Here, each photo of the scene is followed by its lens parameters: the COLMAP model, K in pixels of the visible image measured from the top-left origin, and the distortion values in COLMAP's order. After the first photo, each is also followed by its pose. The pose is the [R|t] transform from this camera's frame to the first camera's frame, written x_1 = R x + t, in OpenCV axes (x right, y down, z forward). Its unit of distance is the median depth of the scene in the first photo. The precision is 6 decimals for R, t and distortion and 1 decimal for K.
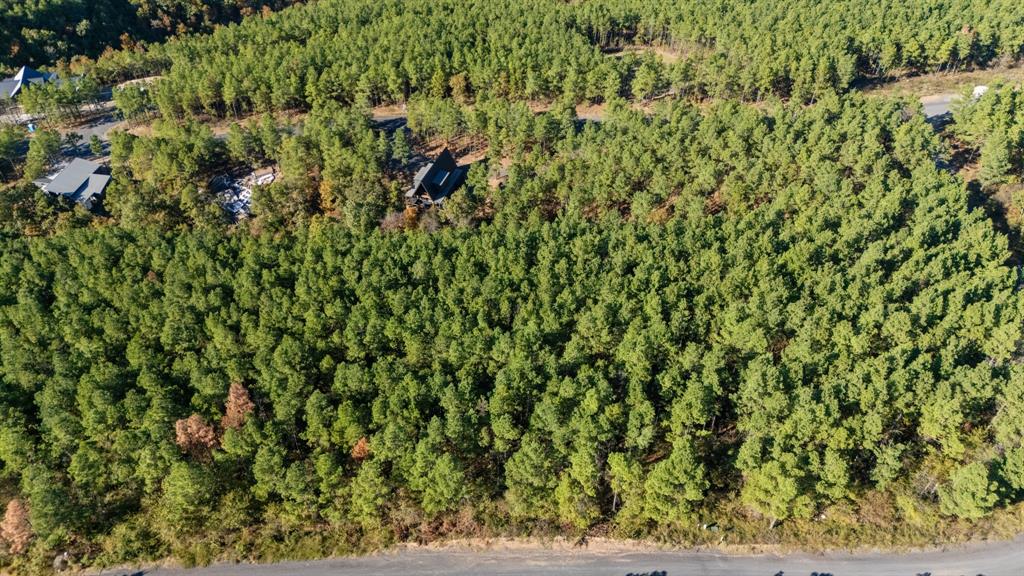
lens RADIAL K [[744.5, 0, 509.6], [0, 744.5, 282.3], [0, 0, 1]] dist [0.054541, -0.046797]
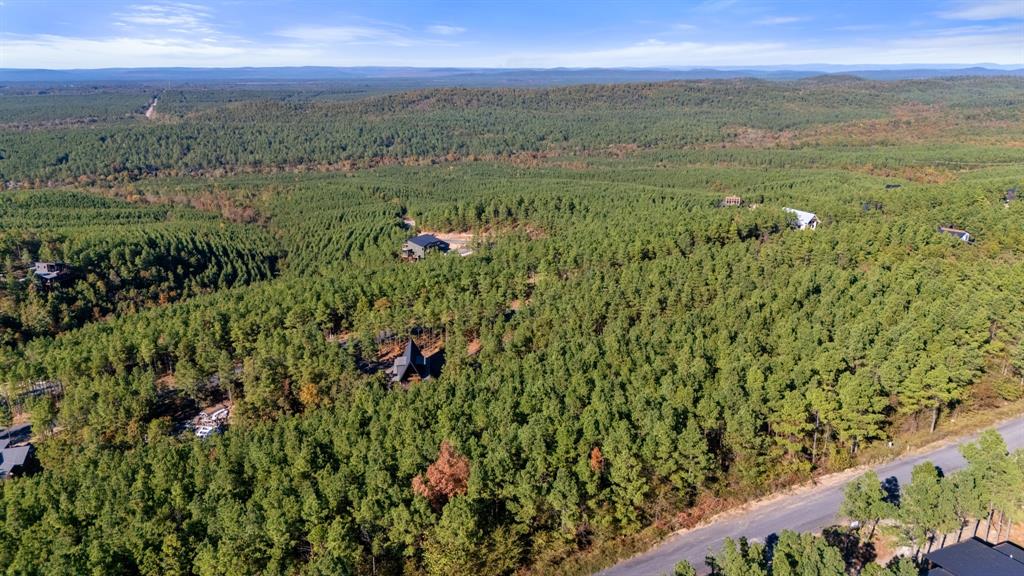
lens RADIAL K [[744.5, 0, 515.1], [0, 744.5, 290.9], [0, 0, 1]] dist [0.054541, -0.046797]
pose [[0.909153, -0.133660, 0.394430, -0.347481], [0.293091, 0.878198, -0.377975, 0.193477], [-0.295868, 0.459241, 0.837591, 0.038414]]
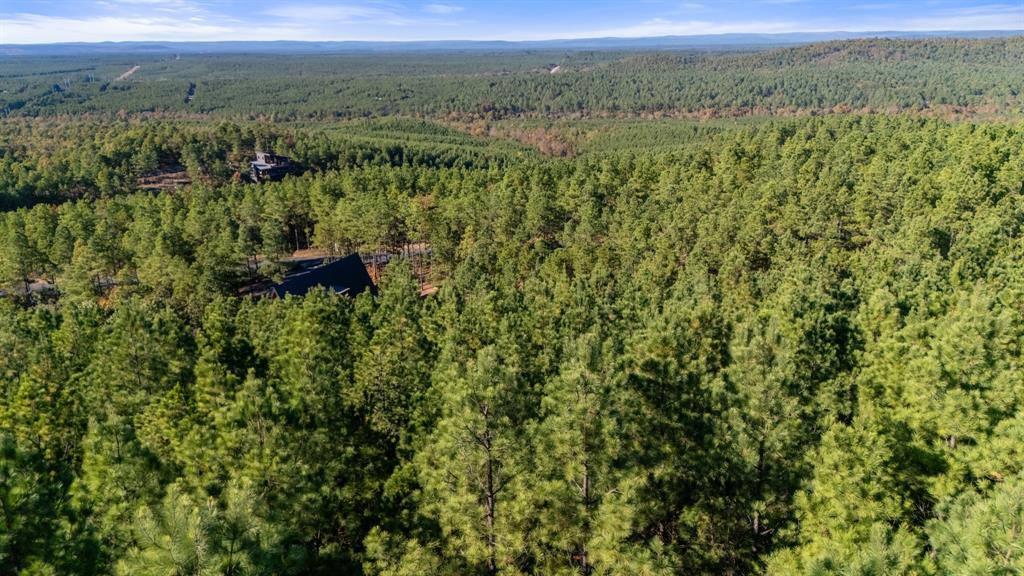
lens RADIAL K [[744.5, 0, 512.2], [0, 744.5, 292.6], [0, 0, 1]] dist [0.054541, -0.046797]
pose [[0.995020, 0.005601, -0.099516, 0.073765], [-0.045619, 0.913303, -0.404718, 0.048102], [0.088621, 0.407243, 0.909010, 0.527399]]
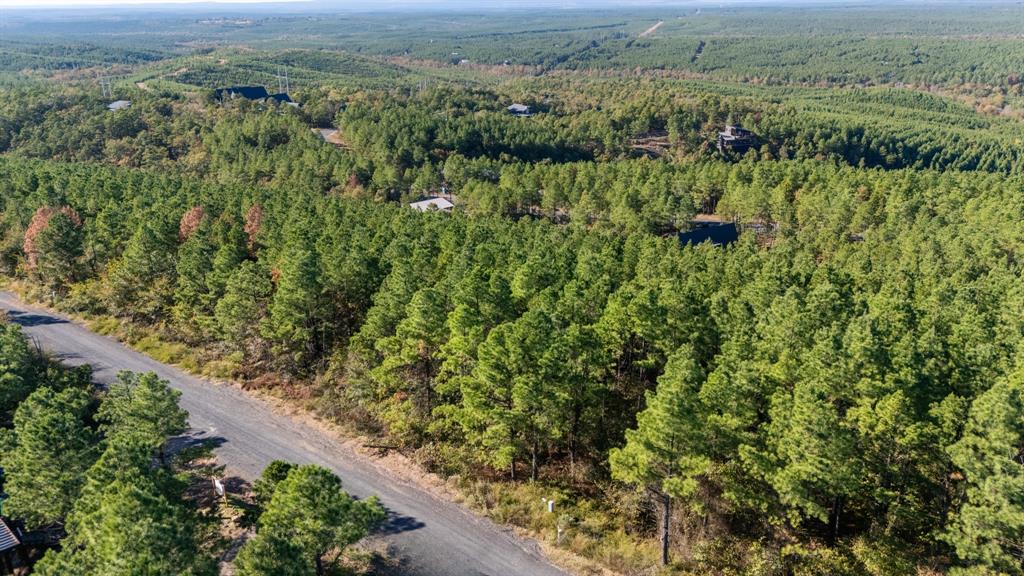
lens RADIAL K [[744.5, 0, 518.1], [0, 744.5, 285.8], [0, 0, 1]] dist [0.054541, -0.046797]
pose [[0.751404, 0.209219, -0.625795, 0.261414], [-0.425321, 0.878660, -0.216932, 0.154403], [0.504475, 0.429168, 0.749213, 0.279484]]
